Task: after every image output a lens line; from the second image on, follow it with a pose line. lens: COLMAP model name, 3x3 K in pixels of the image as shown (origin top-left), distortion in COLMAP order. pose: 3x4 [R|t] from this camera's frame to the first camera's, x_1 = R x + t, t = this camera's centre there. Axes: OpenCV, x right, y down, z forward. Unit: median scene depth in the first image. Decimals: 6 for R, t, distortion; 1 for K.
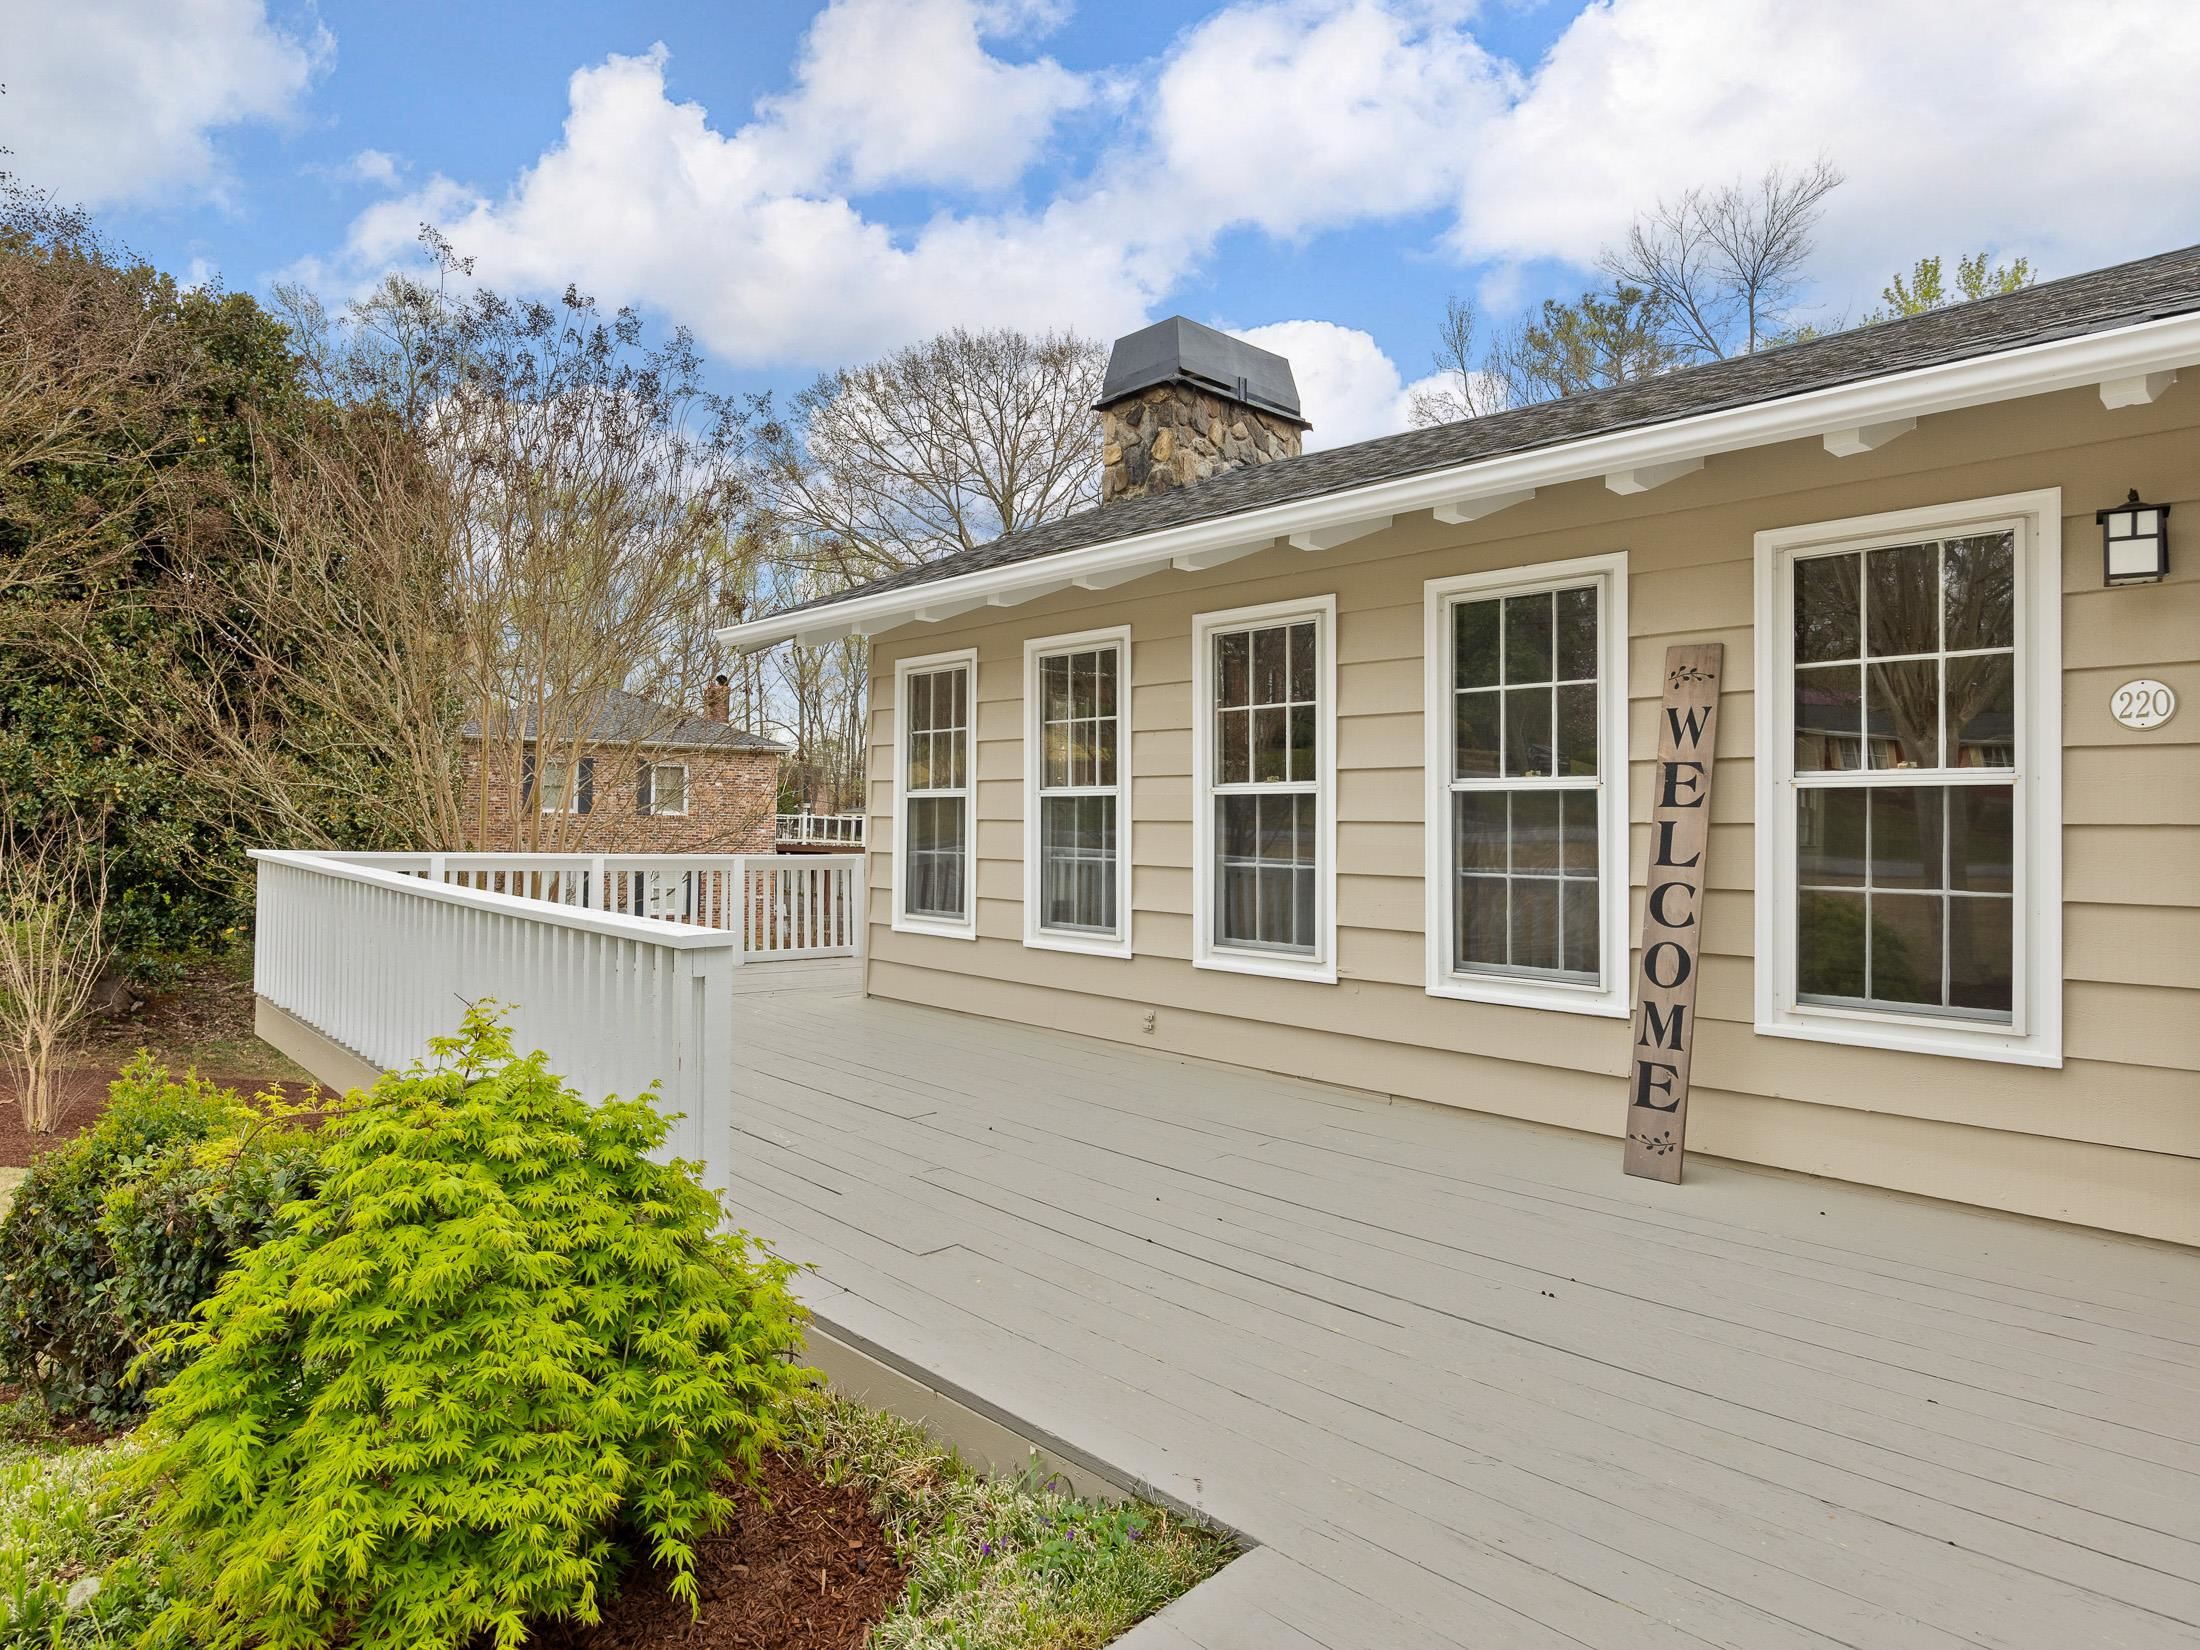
lens RADIAL K [[1260.9, 0, 1032.9], [0, 1260.9, 813.7], [0, 0, 1]] dist [-0.005932, 0.000880]
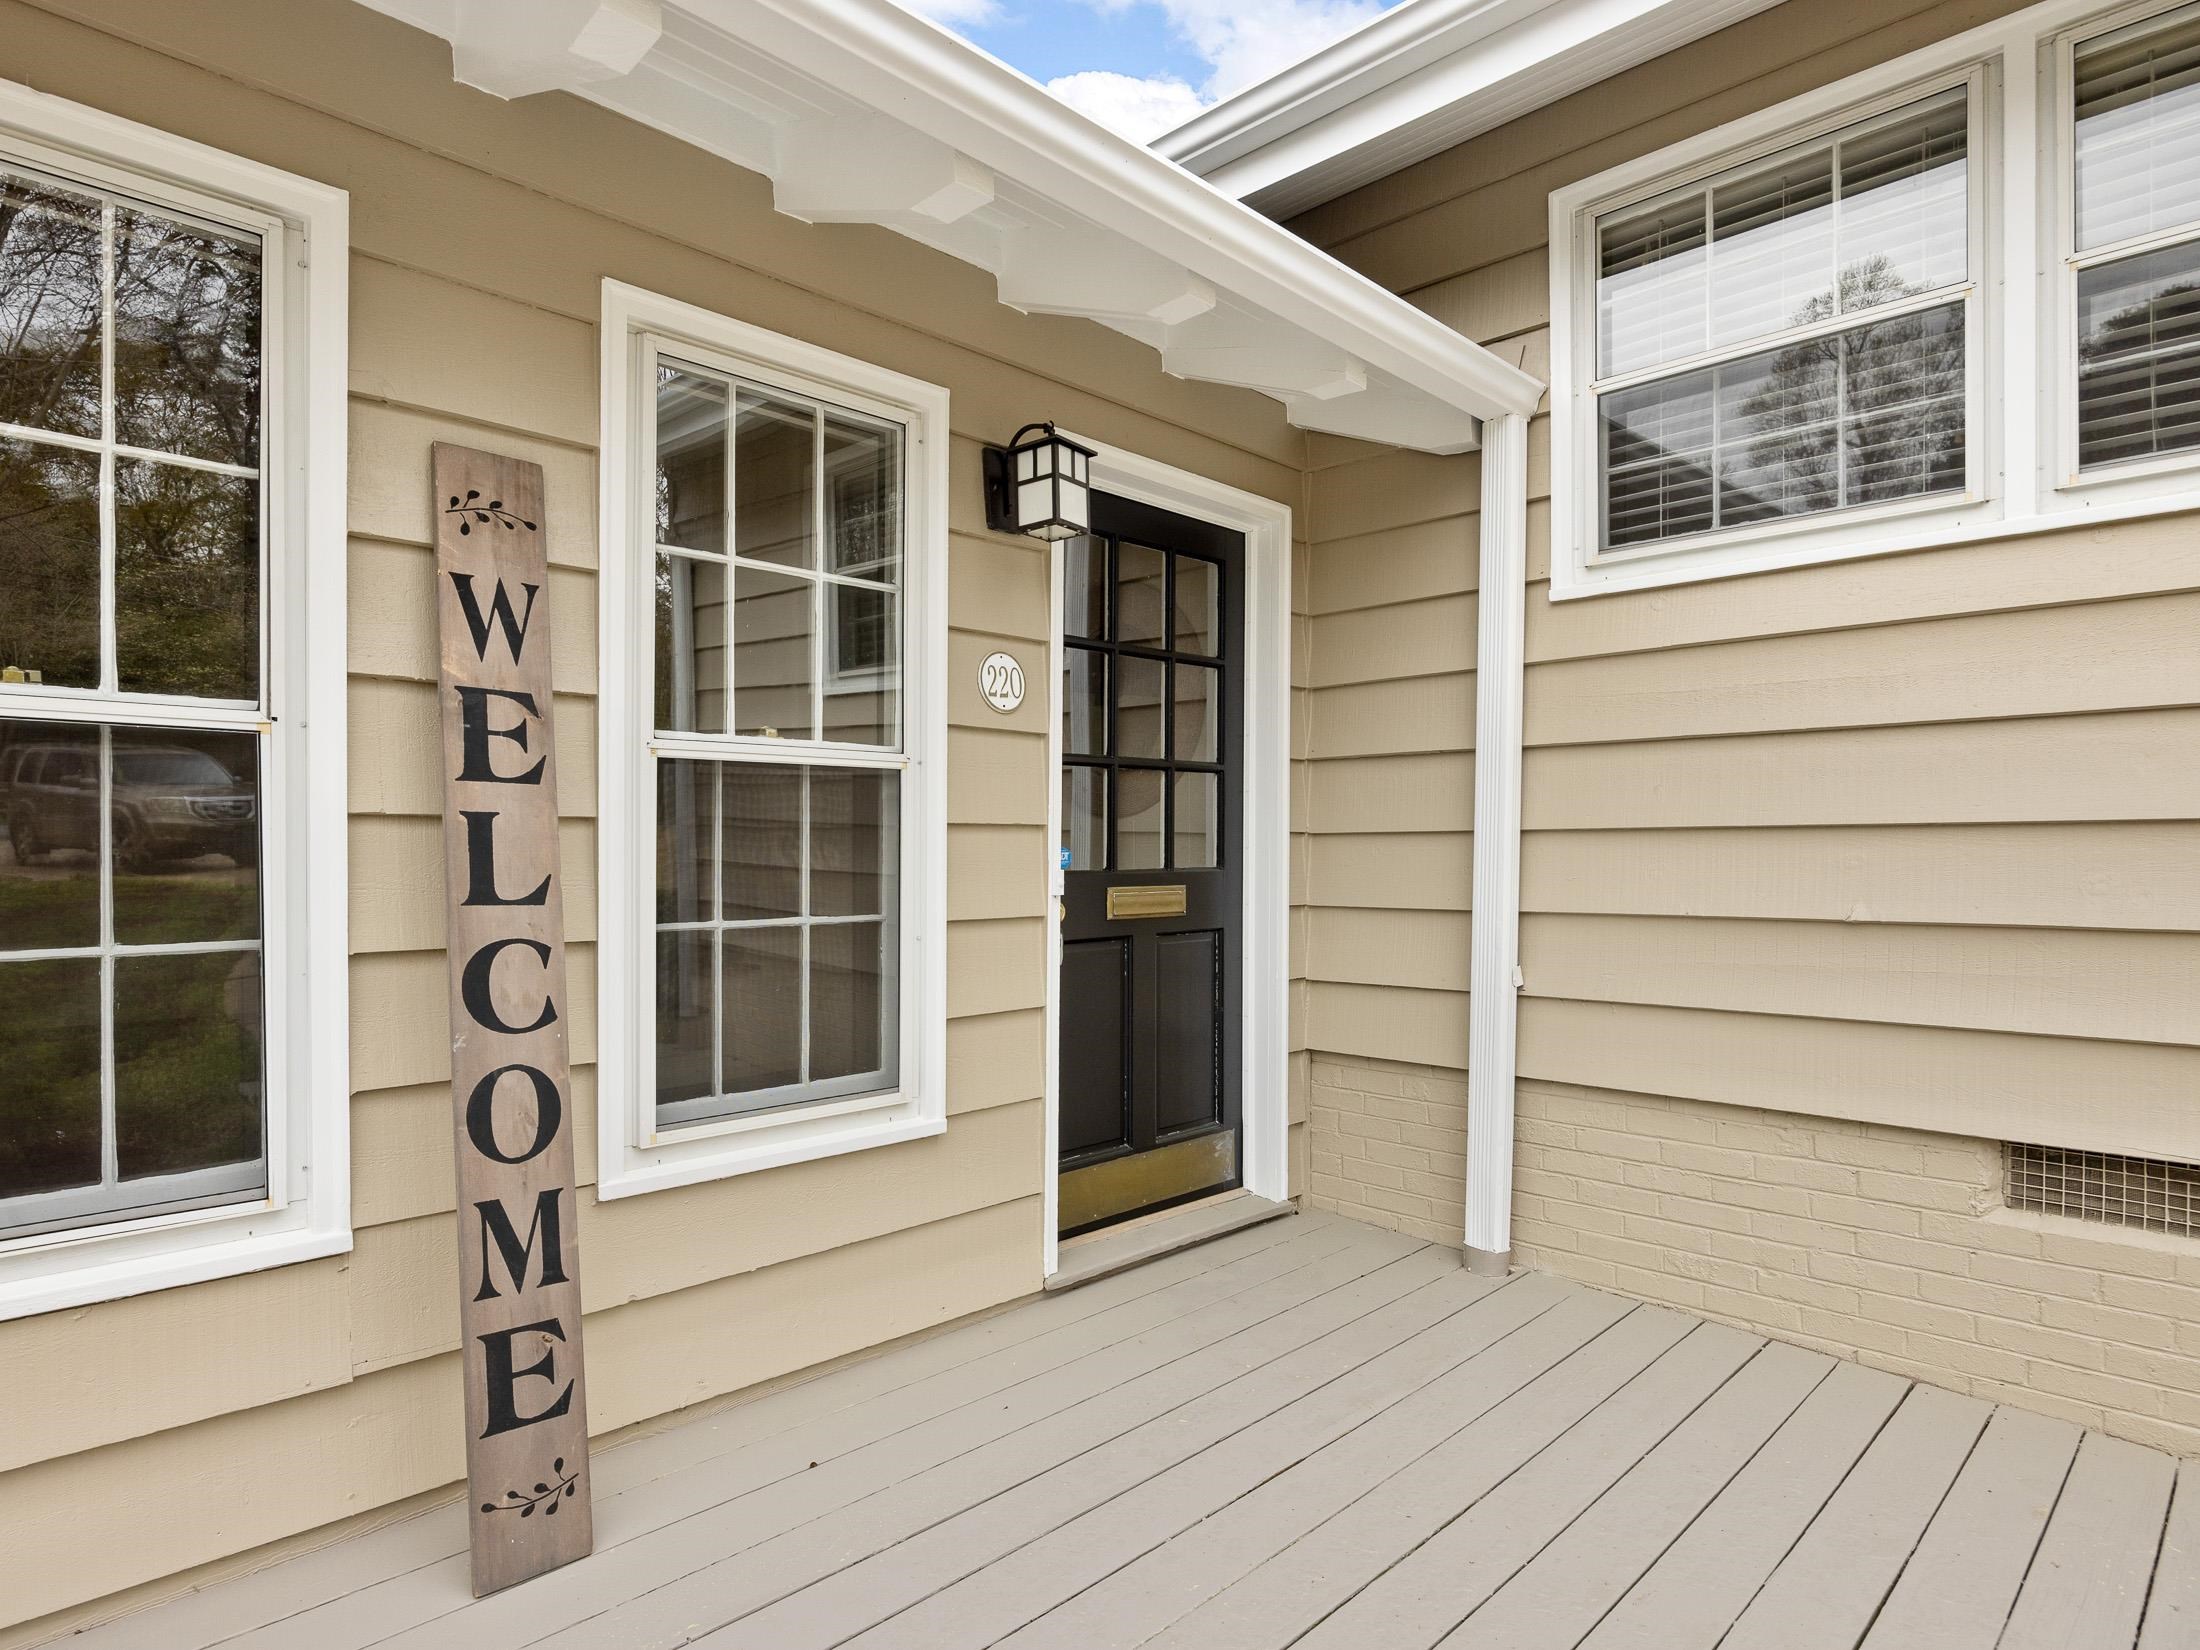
lens RADIAL K [[1260.9, 0, 1043.9], [0, 1260.9, 854.9], [0, 0, 1]] dist [-0.005932, 0.000880]
pose [[-0.025401, -0.023880, 0.999392, 0.022734], [-0.019420, 0.999538, 0.023389, 0.006619], [-0.999489, -0.018814, -0.025853, 0.736346]]
